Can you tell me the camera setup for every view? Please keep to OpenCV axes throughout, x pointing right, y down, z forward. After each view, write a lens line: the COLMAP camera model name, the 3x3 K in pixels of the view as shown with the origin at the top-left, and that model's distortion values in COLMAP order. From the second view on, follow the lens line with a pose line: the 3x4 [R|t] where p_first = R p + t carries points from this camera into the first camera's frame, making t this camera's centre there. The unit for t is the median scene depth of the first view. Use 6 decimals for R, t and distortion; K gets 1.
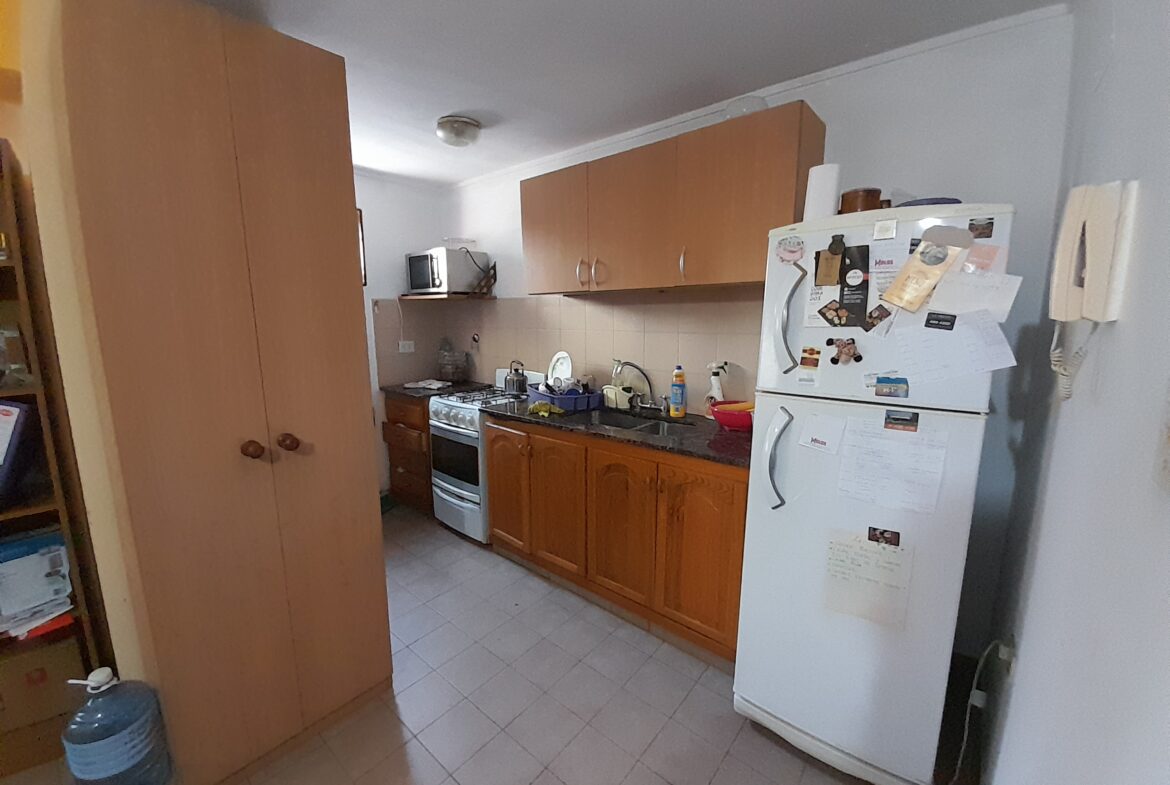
lens RADIAL K [[442.6, 0, 585.0], [0, 442.6, 392.5], [0, 0, 1]] dist [-0.042175, -0.000069]
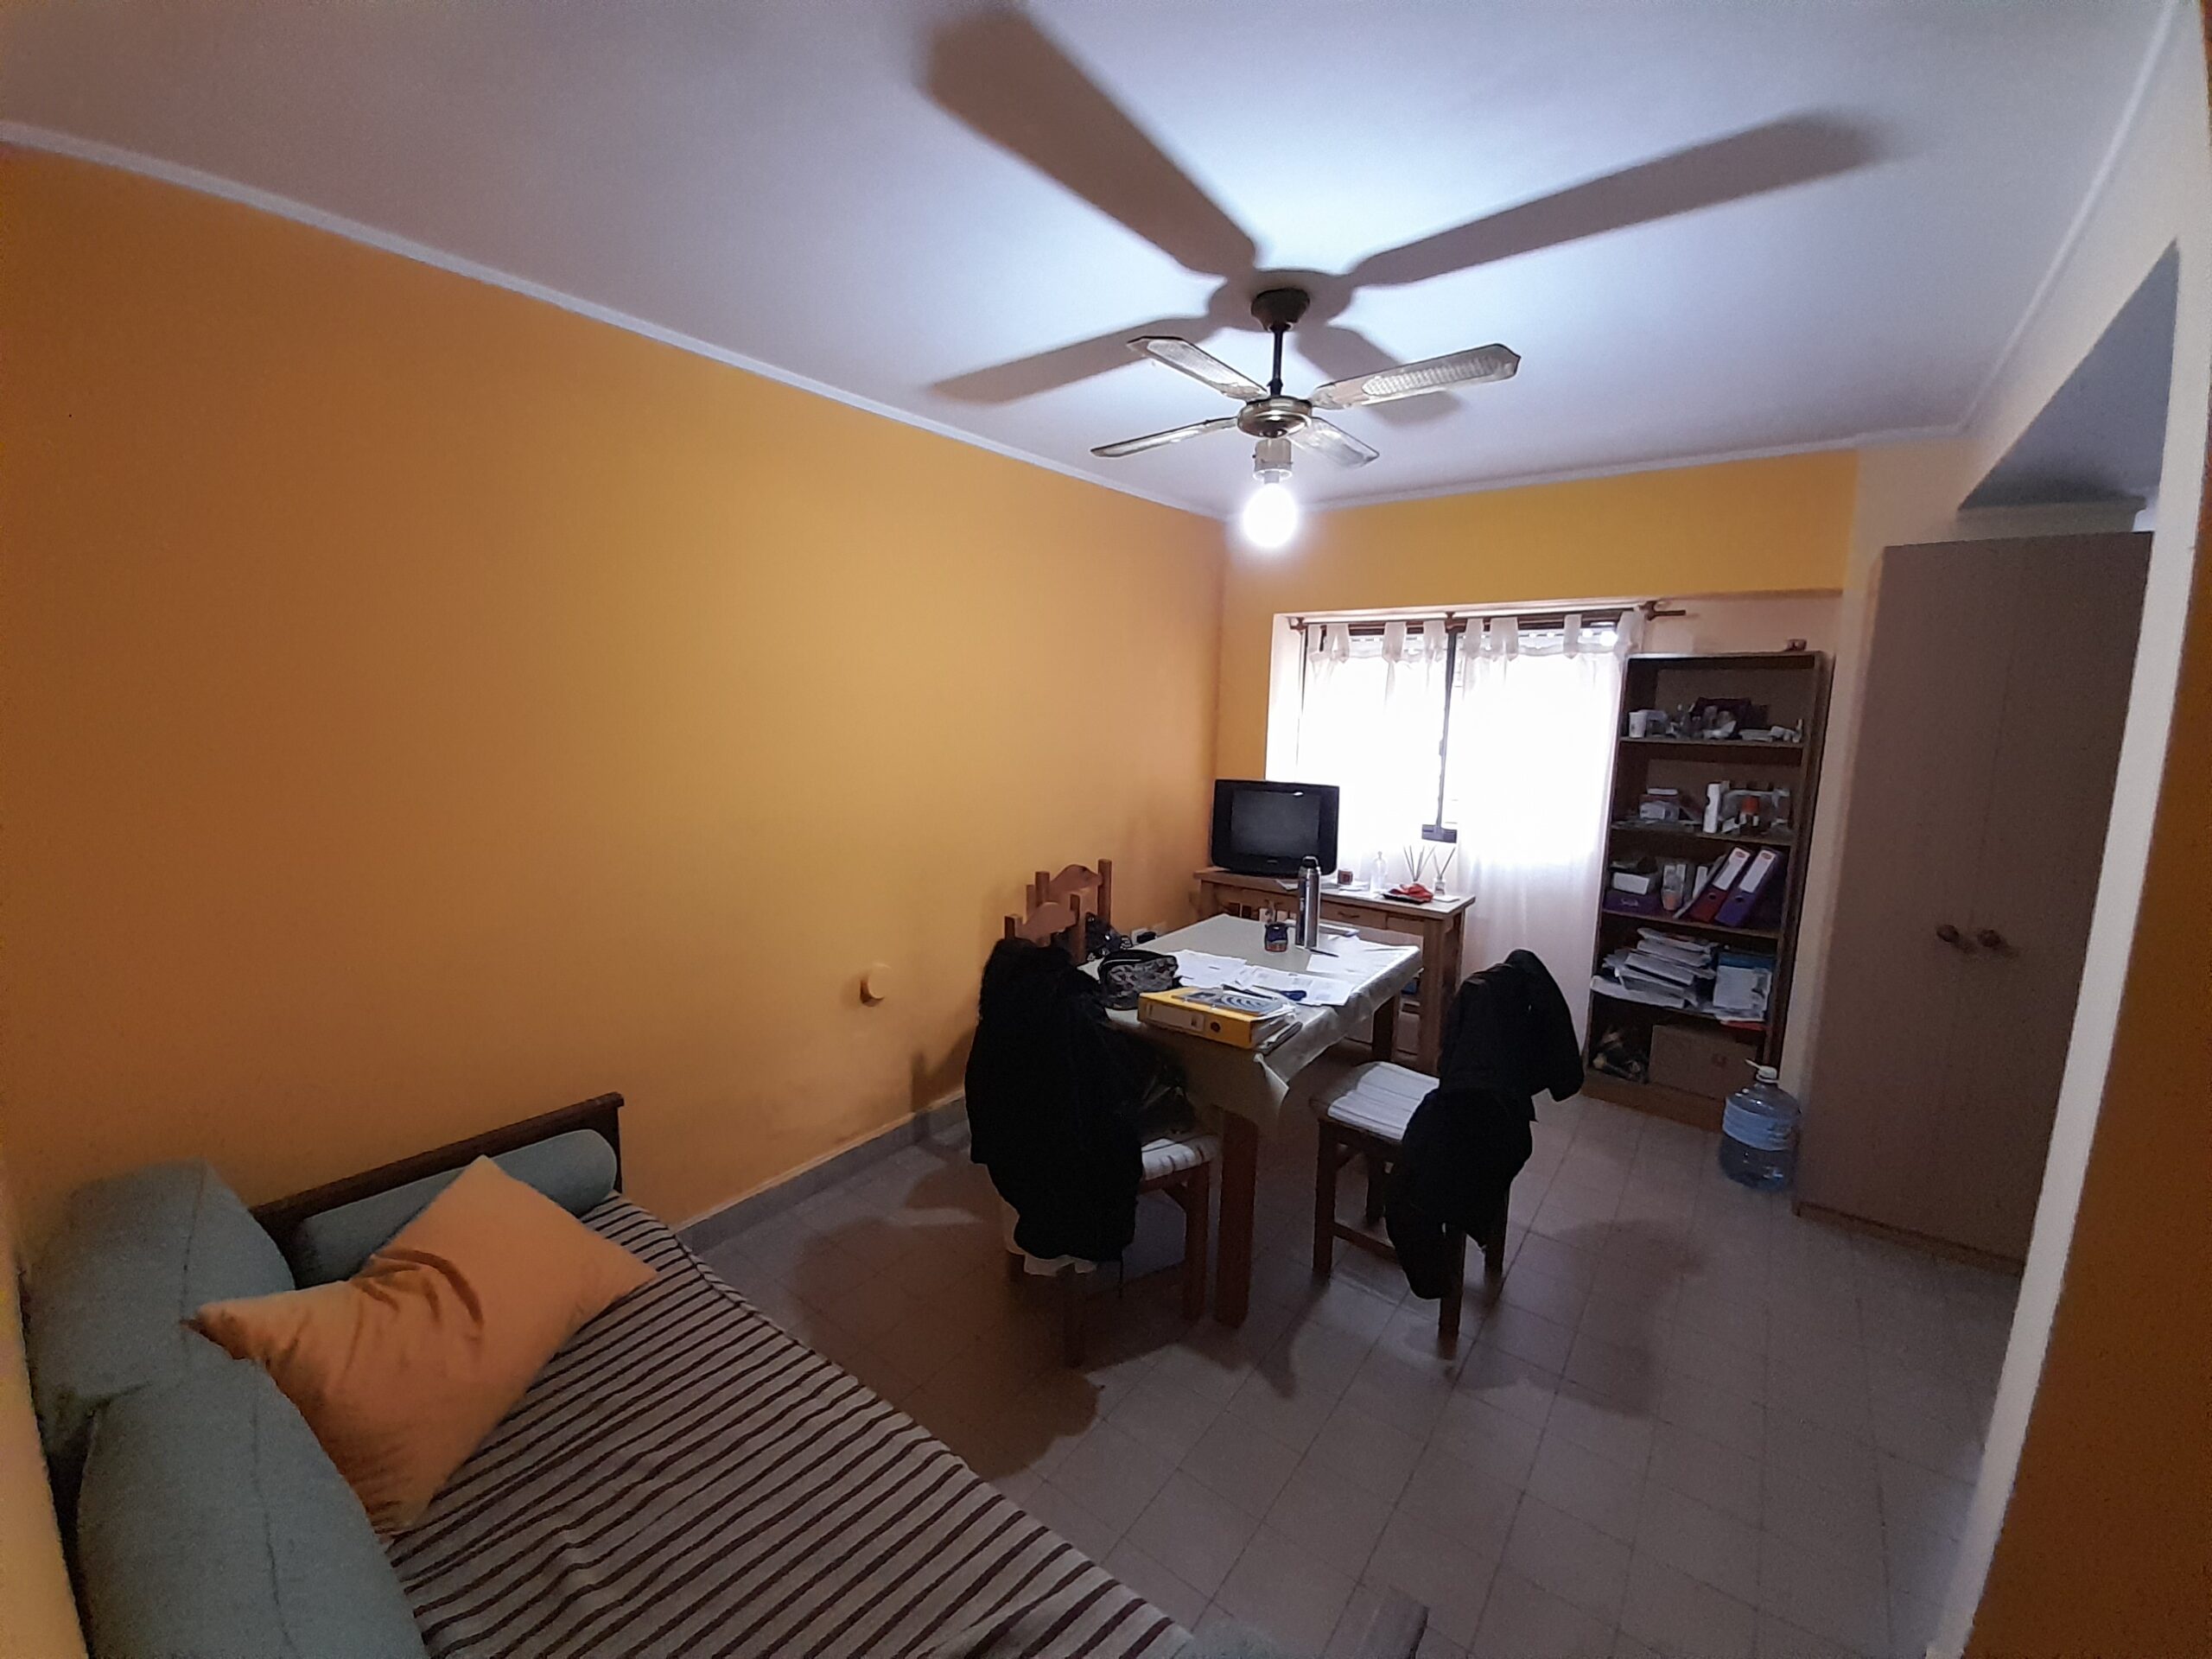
lens RADIAL K [[870.1, 0, 1106.0], [0, 870.1, 829.5], [0, 0, 1]] dist [0.000294, 0.000029]
pose [[-0.012869, 0.151663, -0.988348, 1.243526], [-0.162483, 0.974976, 0.151727, -0.104568], [0.986627, 0.162542, 0.012095, -1.054502]]
